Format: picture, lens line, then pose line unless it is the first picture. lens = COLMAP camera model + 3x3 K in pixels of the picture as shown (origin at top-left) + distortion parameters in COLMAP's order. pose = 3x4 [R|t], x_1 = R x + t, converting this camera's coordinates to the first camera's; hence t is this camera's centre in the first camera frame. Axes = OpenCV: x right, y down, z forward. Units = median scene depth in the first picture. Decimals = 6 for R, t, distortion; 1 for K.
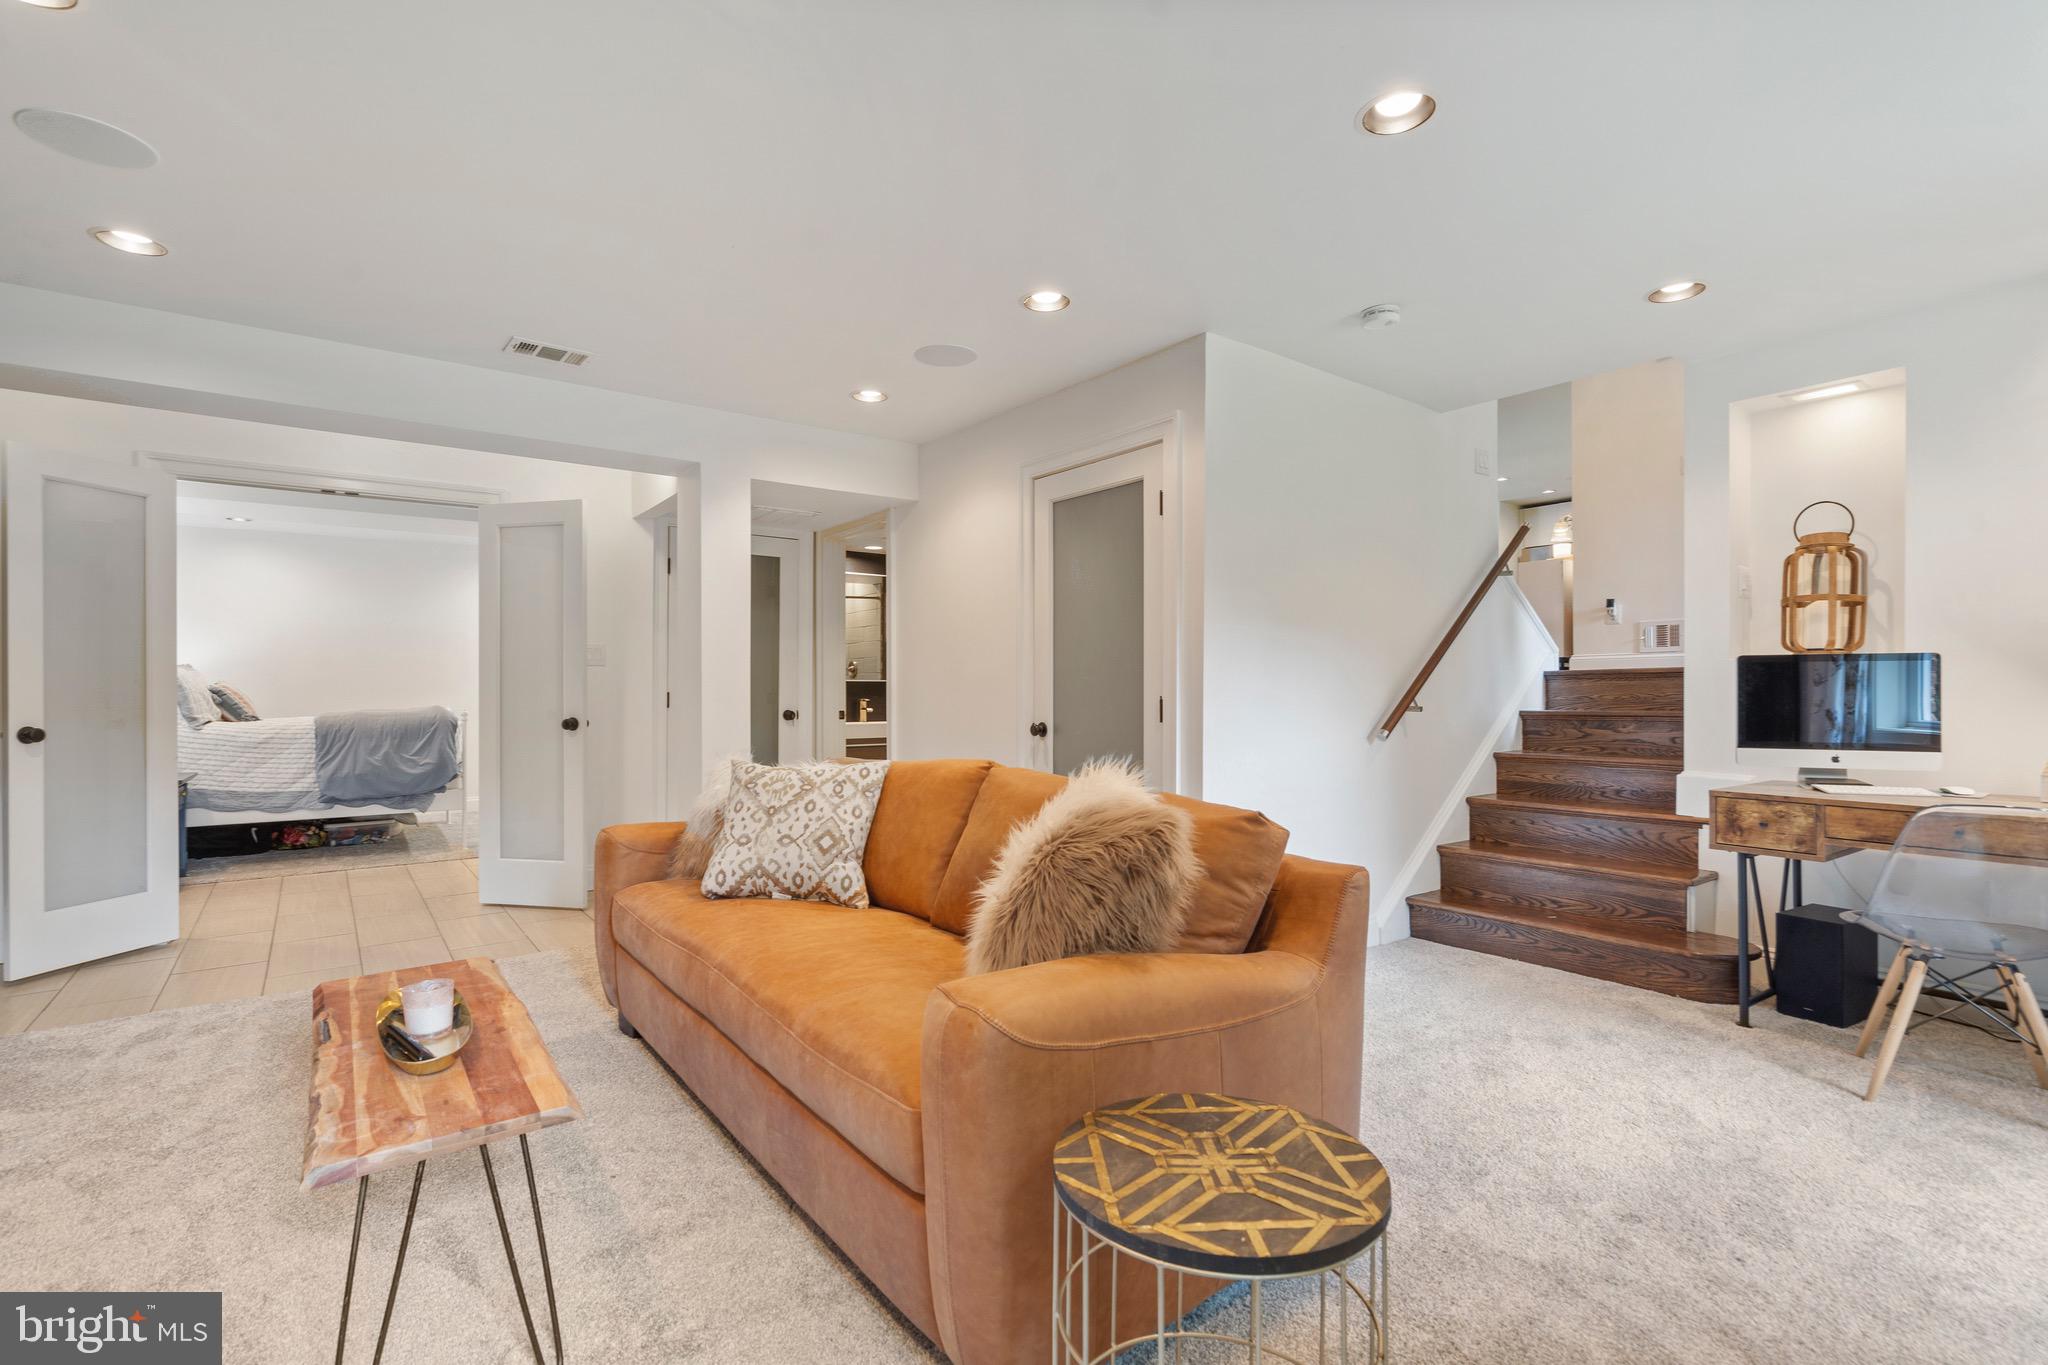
lens RADIAL K [[950.0, 0, 1032.1], [0, 950.0, 699.6], [0, 0, 1]] dist [-0.002306, 0.001224]
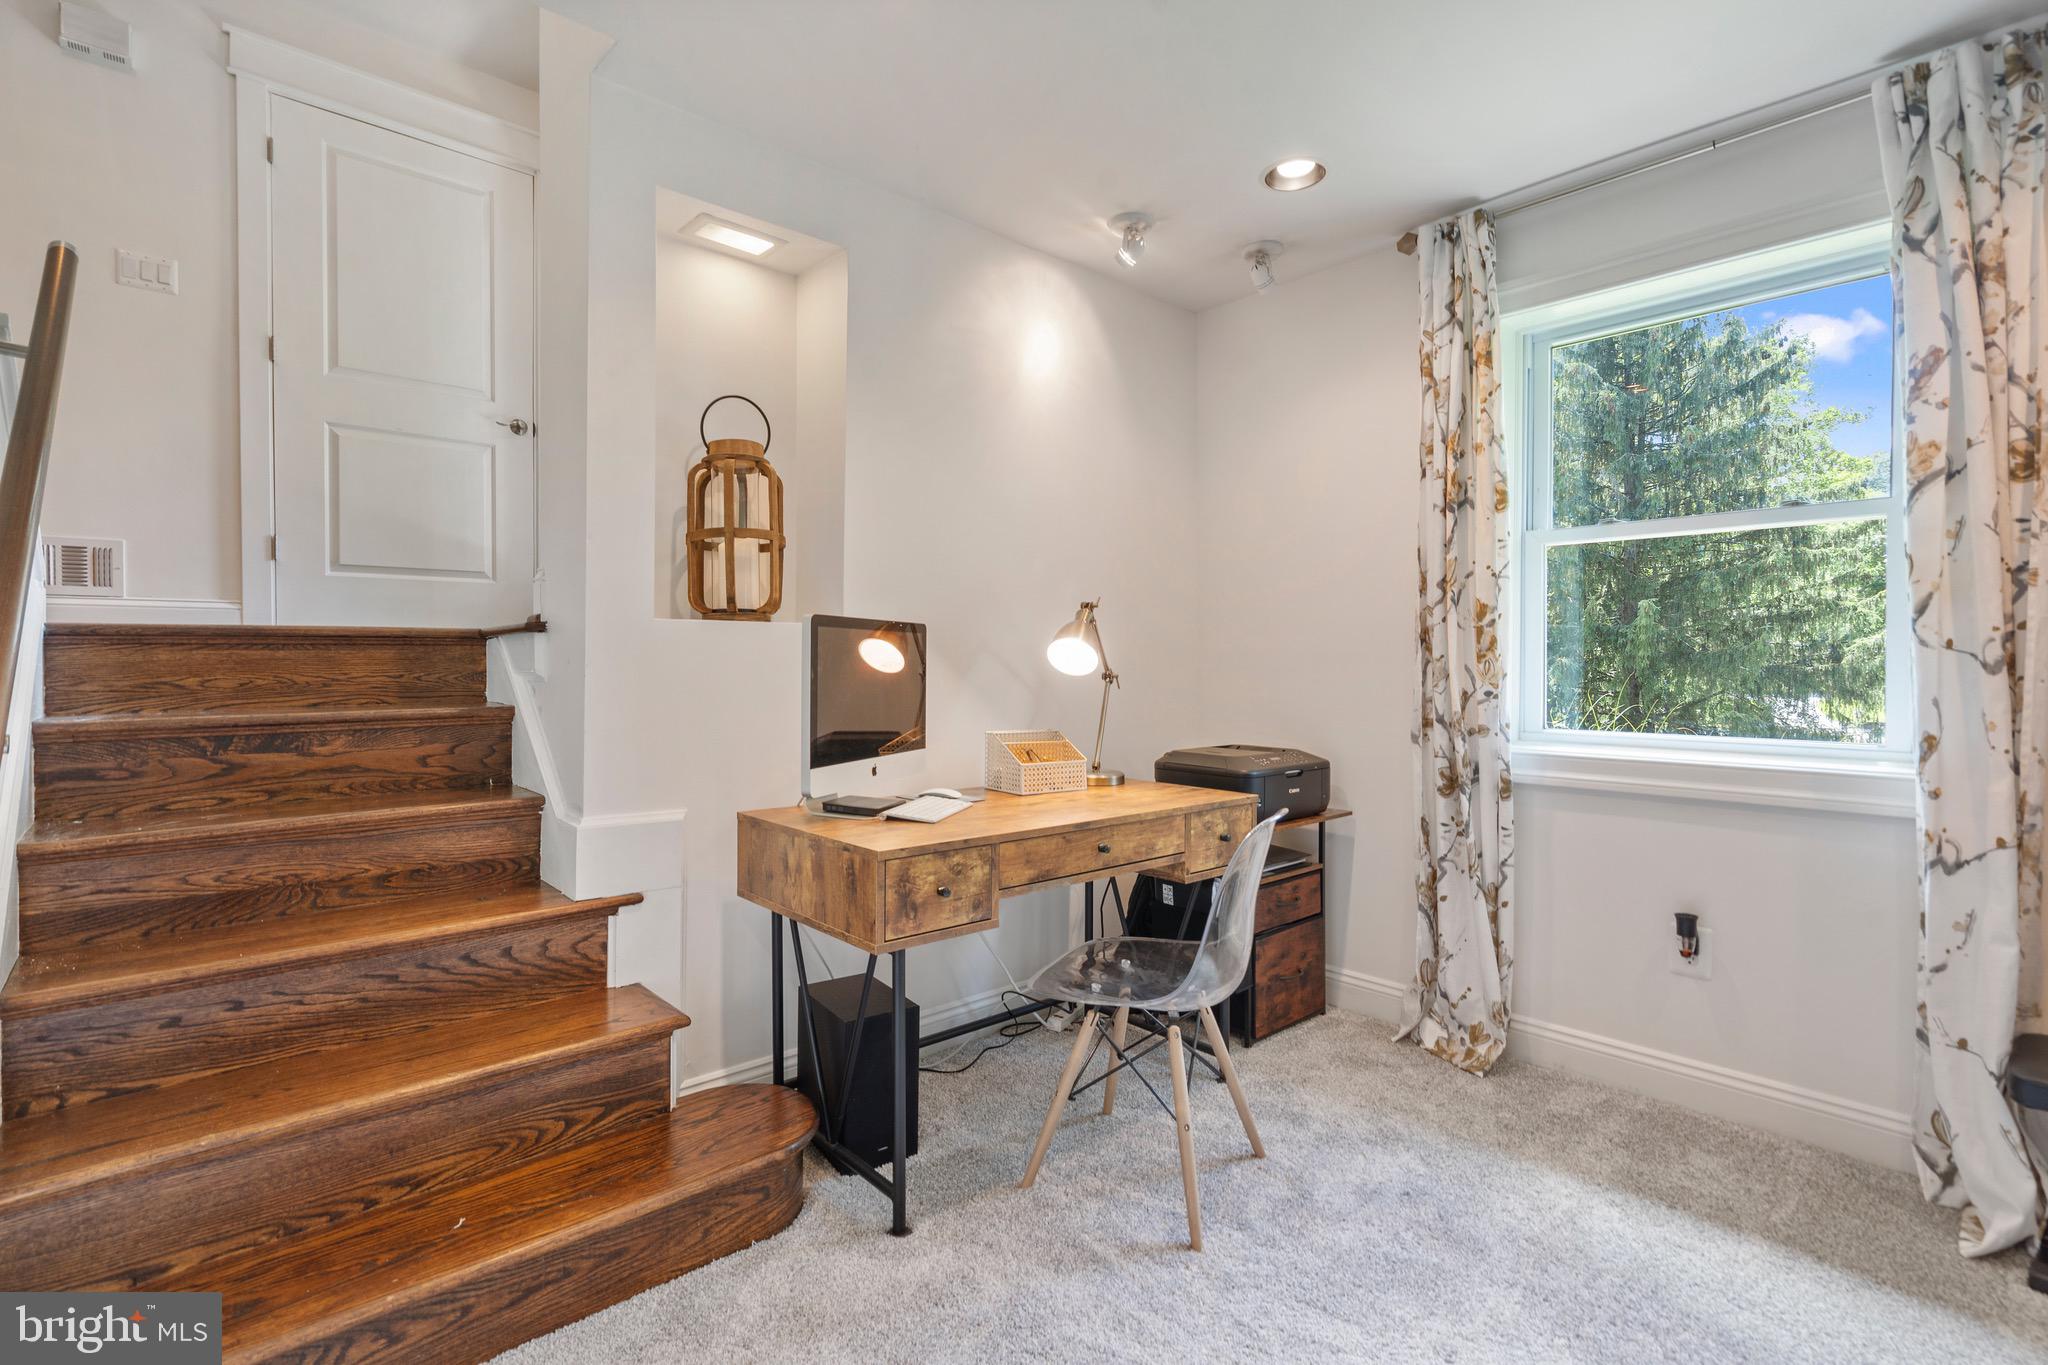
lens RADIAL K [[950.0, 0, 992.9], [0, 950.0, 669.1], [0, 0, 1]] dist [-0.002306, 0.001224]
pose [[-0.083150, -0.006637, 0.996515, 0.107943], [0.004608, 0.999965, 0.007044, -0.012489], [-0.996526, 0.005177, -0.083117, 0.728649]]
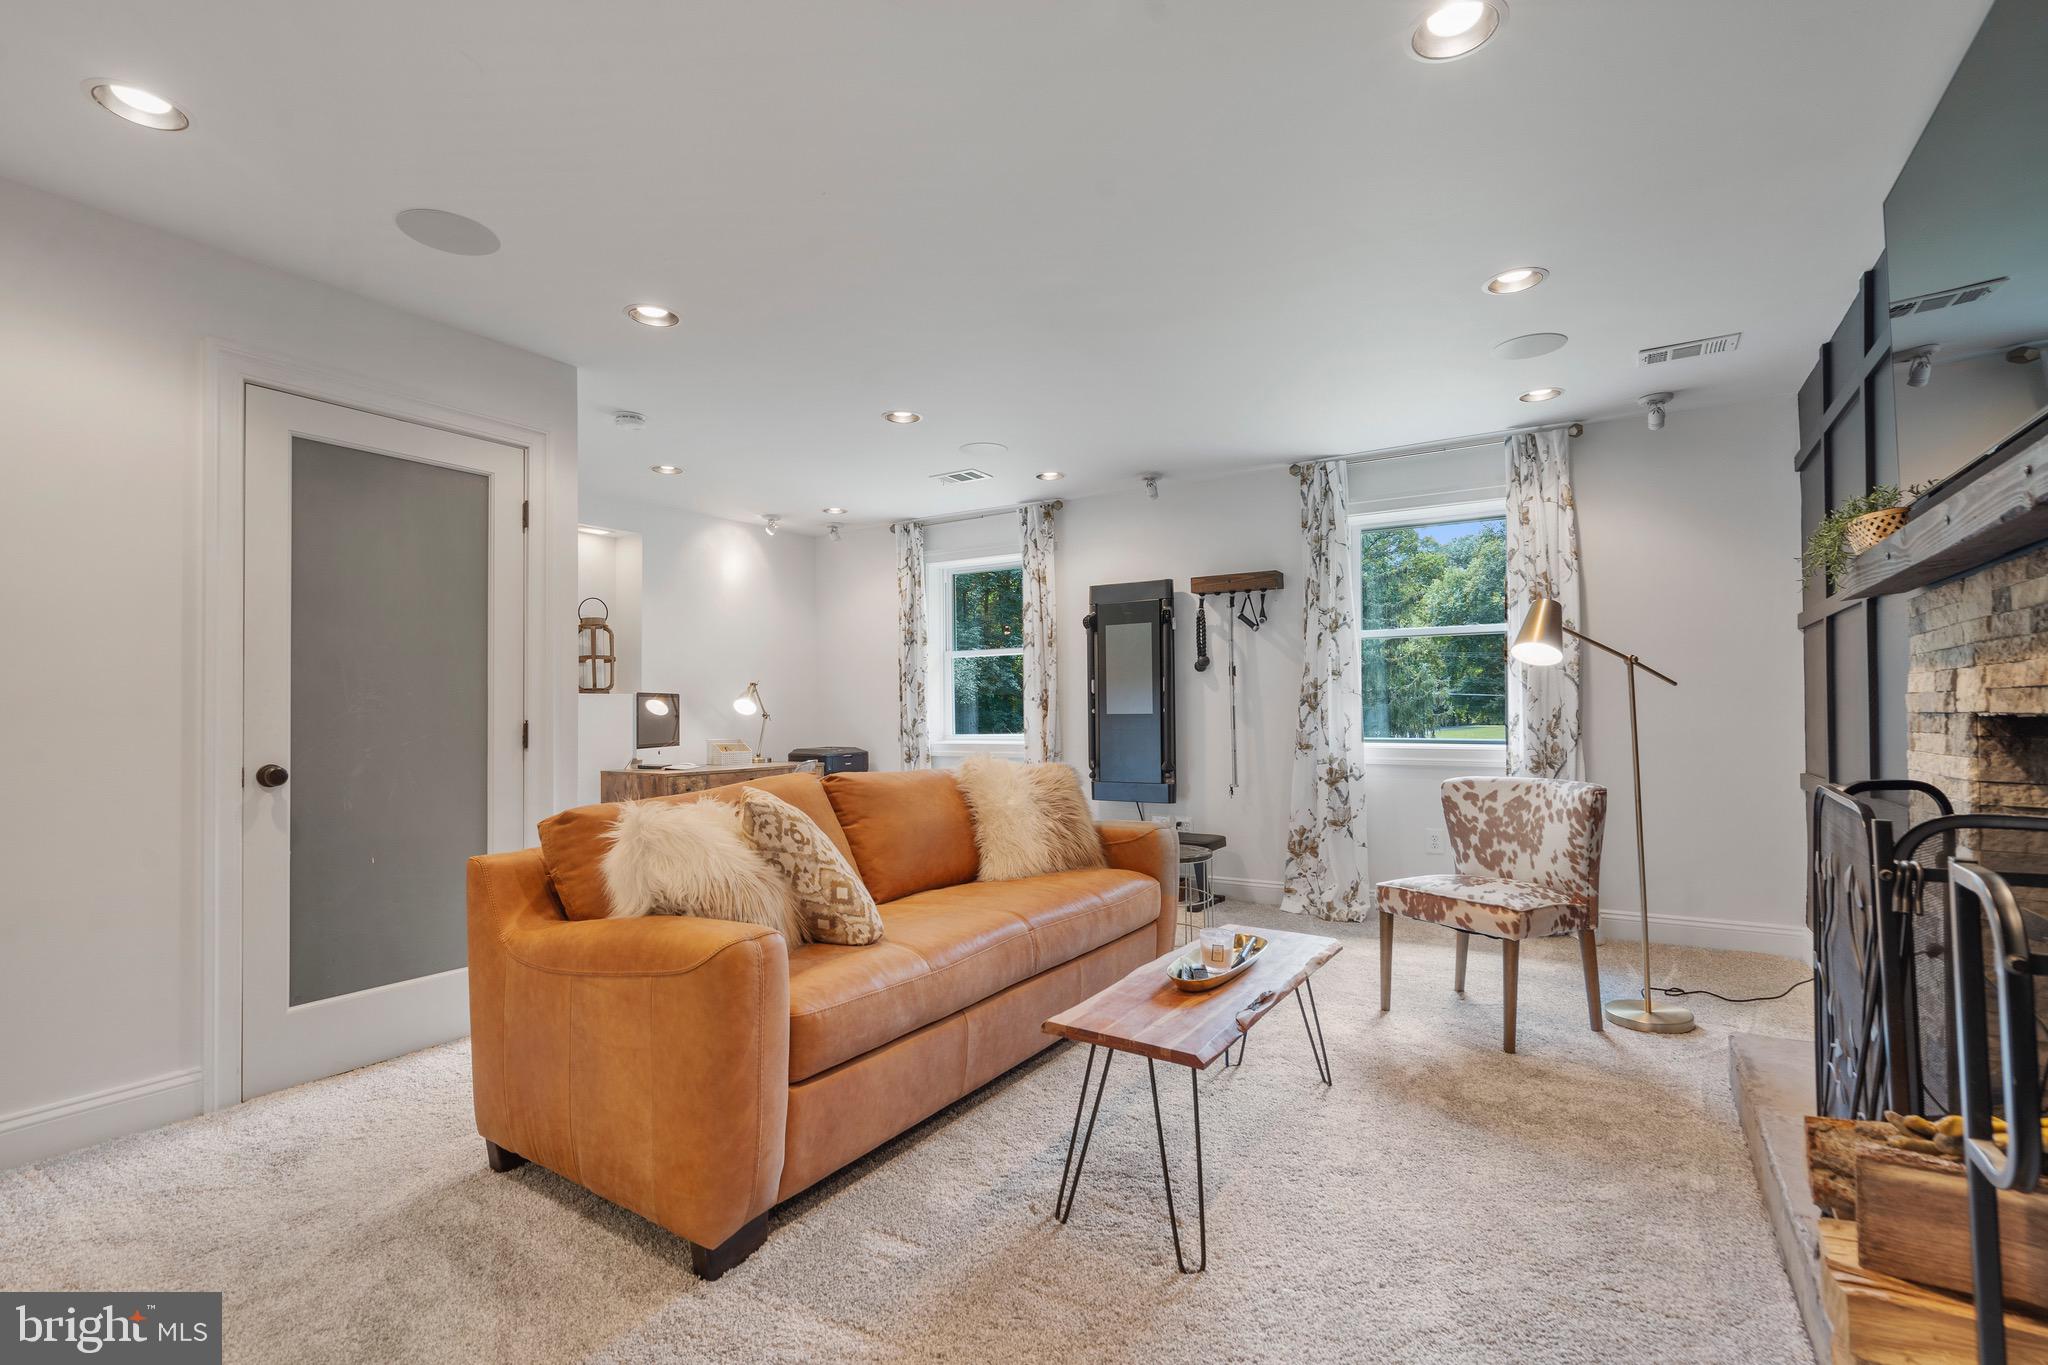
lens RADIAL K [[950.0, 0, 1009.1], [0, 950.0, 693.4], [0, 0, 1]] dist [-0.002306, 0.001224]
pose [[-0.358974, 0.021741, 0.933094, -0.783648], [0.018500, 0.999698, -0.016175, -0.005255], [-0.933164, 0.011456, -0.359268, 0.769590]]
